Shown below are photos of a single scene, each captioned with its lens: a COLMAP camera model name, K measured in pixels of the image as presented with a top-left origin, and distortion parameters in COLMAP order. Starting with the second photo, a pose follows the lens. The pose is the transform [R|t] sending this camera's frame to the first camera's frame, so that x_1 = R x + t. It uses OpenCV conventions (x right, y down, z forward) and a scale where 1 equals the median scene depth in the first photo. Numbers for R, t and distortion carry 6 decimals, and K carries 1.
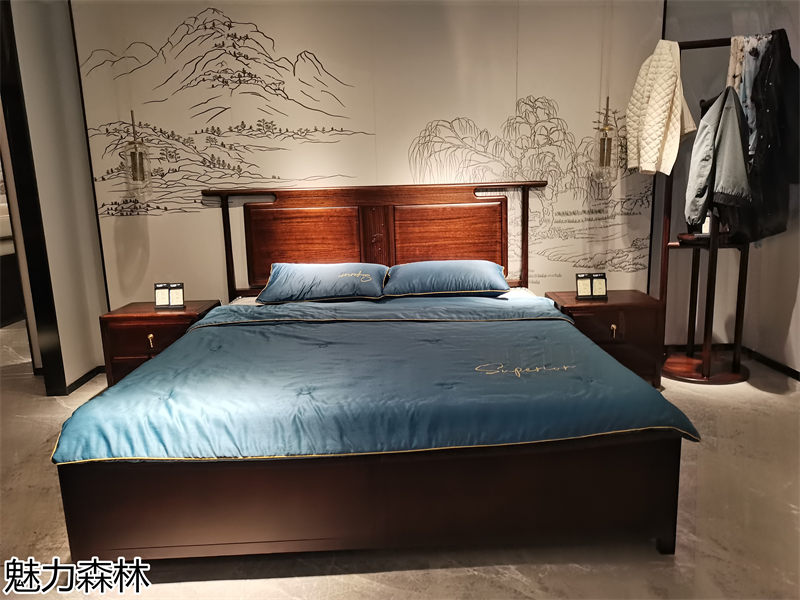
lens RADIAL K [[605.4, 0, 392.4], [0, 605.4, 301.2], [0, 0, 1]] dist [0.036464, -0.006098]
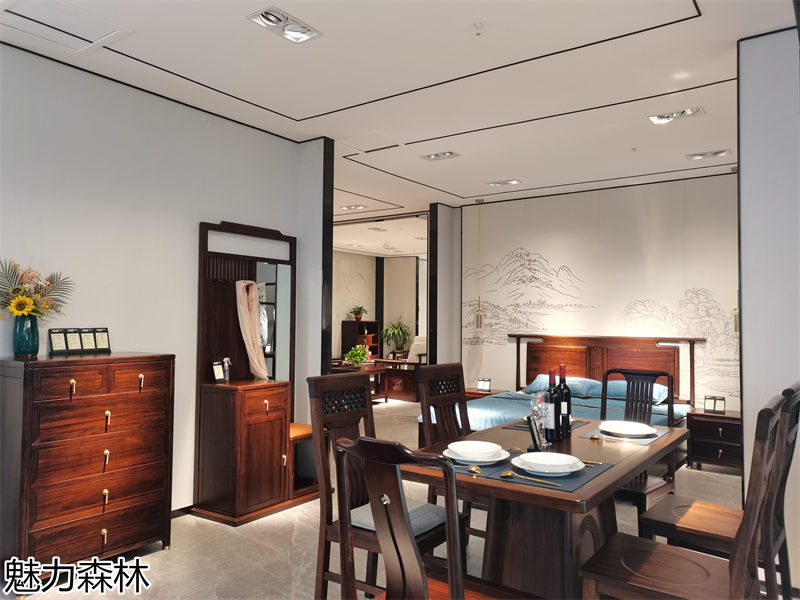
lens RADIAL K [[605.4, 0, 392.4], [0, 605.4, 301.2], [0, 0, 1]] dist [0.036464, -0.006098]
pose [[0.788579, 0.013031, -0.614795, 0.592054], [-0.152841, 0.972555, -0.175430, 0.114258], [0.595636, 0.232306, 0.768929, -0.747615]]
